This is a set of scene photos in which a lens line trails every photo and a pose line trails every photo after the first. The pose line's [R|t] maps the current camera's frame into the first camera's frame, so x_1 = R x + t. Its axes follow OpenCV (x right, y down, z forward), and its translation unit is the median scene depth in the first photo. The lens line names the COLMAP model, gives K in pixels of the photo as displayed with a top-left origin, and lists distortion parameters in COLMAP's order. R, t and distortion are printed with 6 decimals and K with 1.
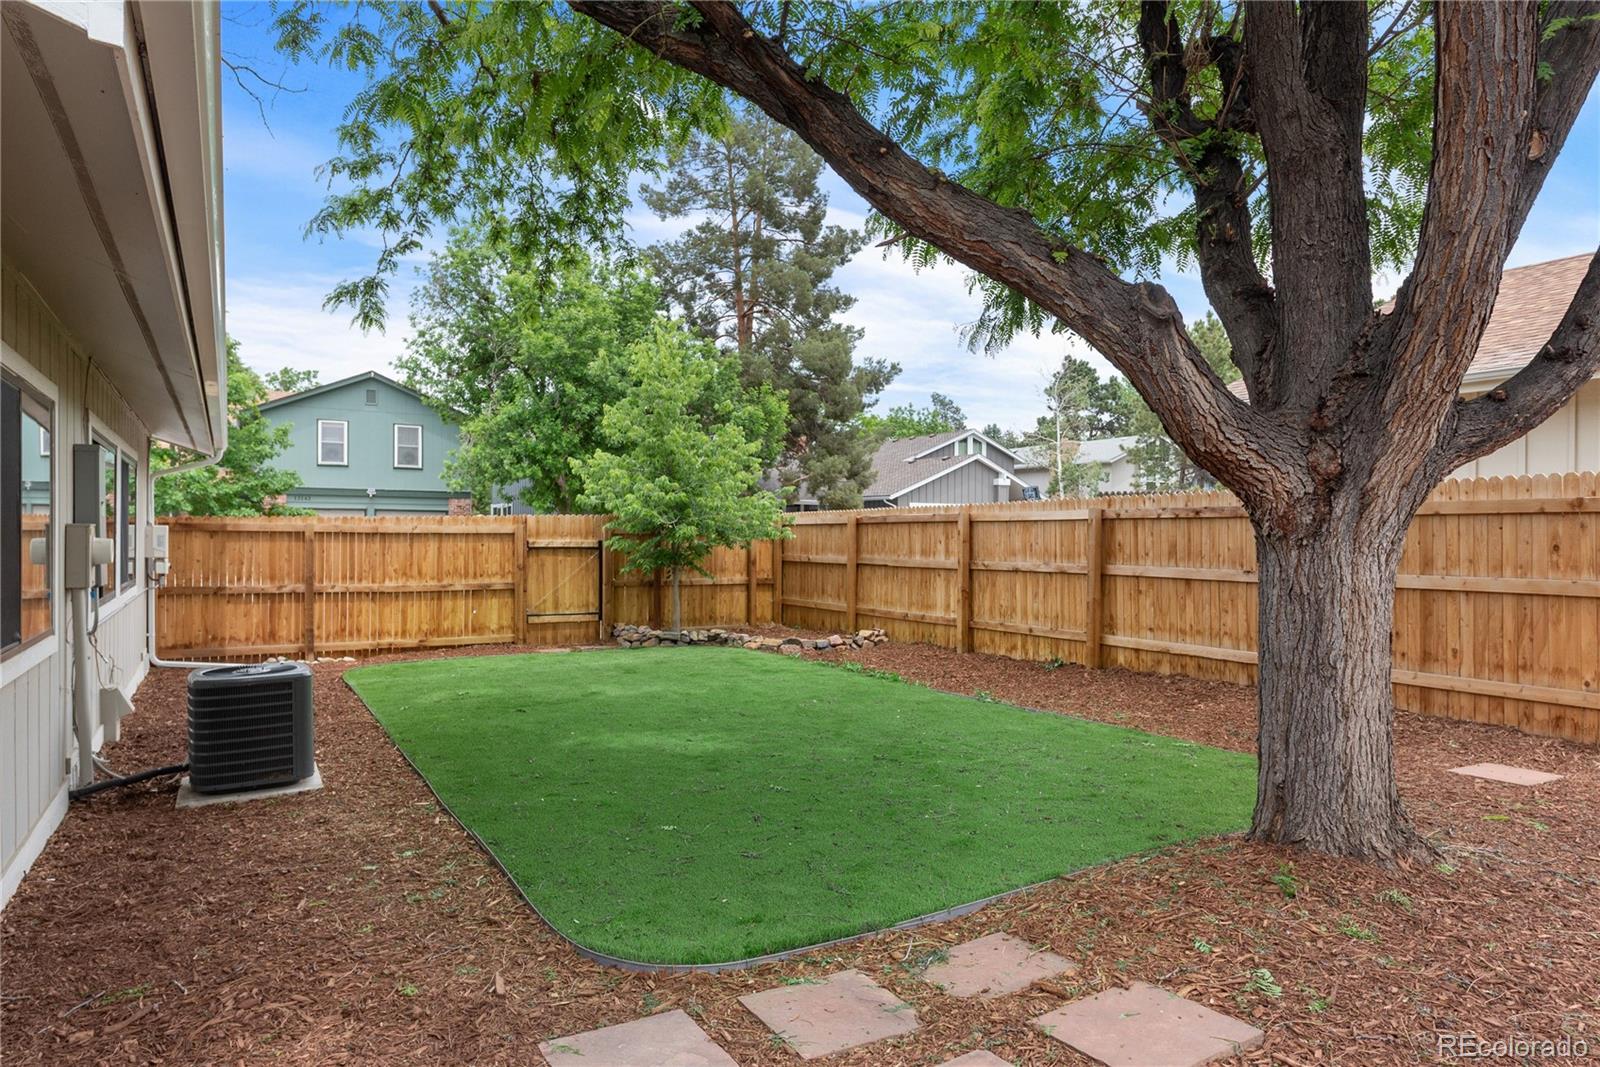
lens RADIAL K [[989.1, 0, 798.4], [0, 989.1, 534.0], [0, 0, 1]] dist [0.007636, 0.001703]
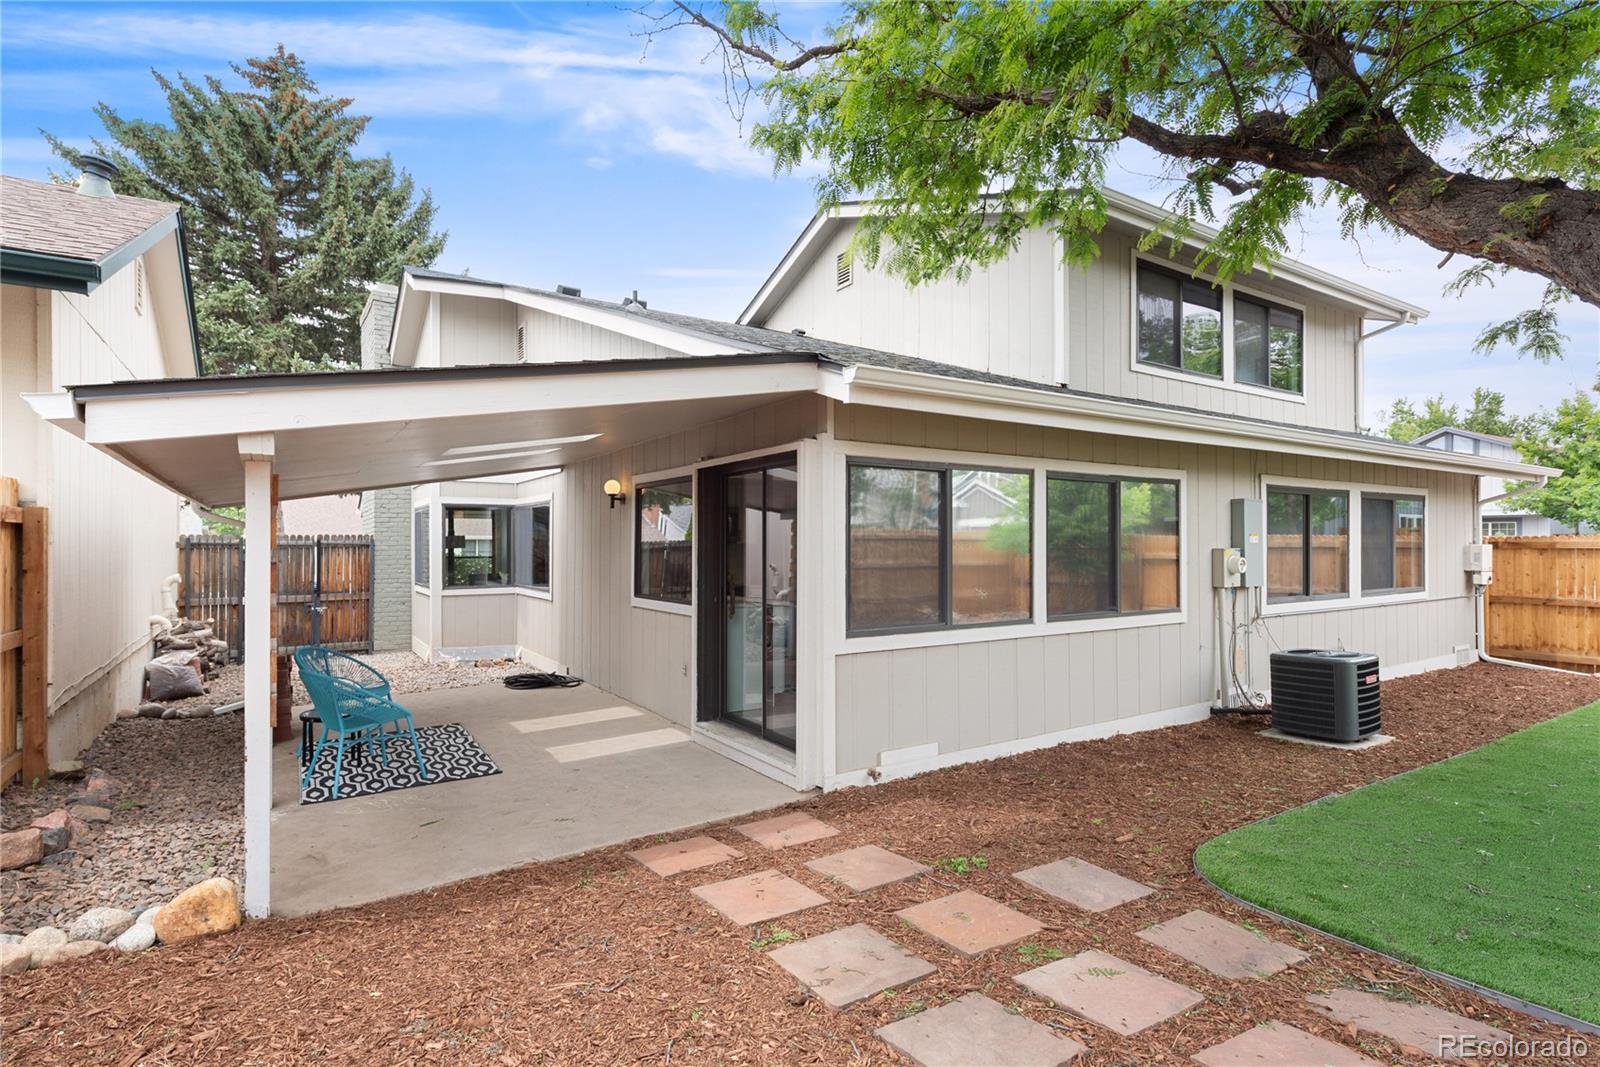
lens RADIAL K [[802.9, 0, 799.7], [0, 802.9, 540.4], [0, 0, 1]] dist [0.007909, -0.002145]
pose [[0.057154, -0.008737, -0.998327, 0.701972], [0.002443, 0.999960, -0.008611, -0.015969], [0.998362, -0.001947, 0.057173, 0.280353]]
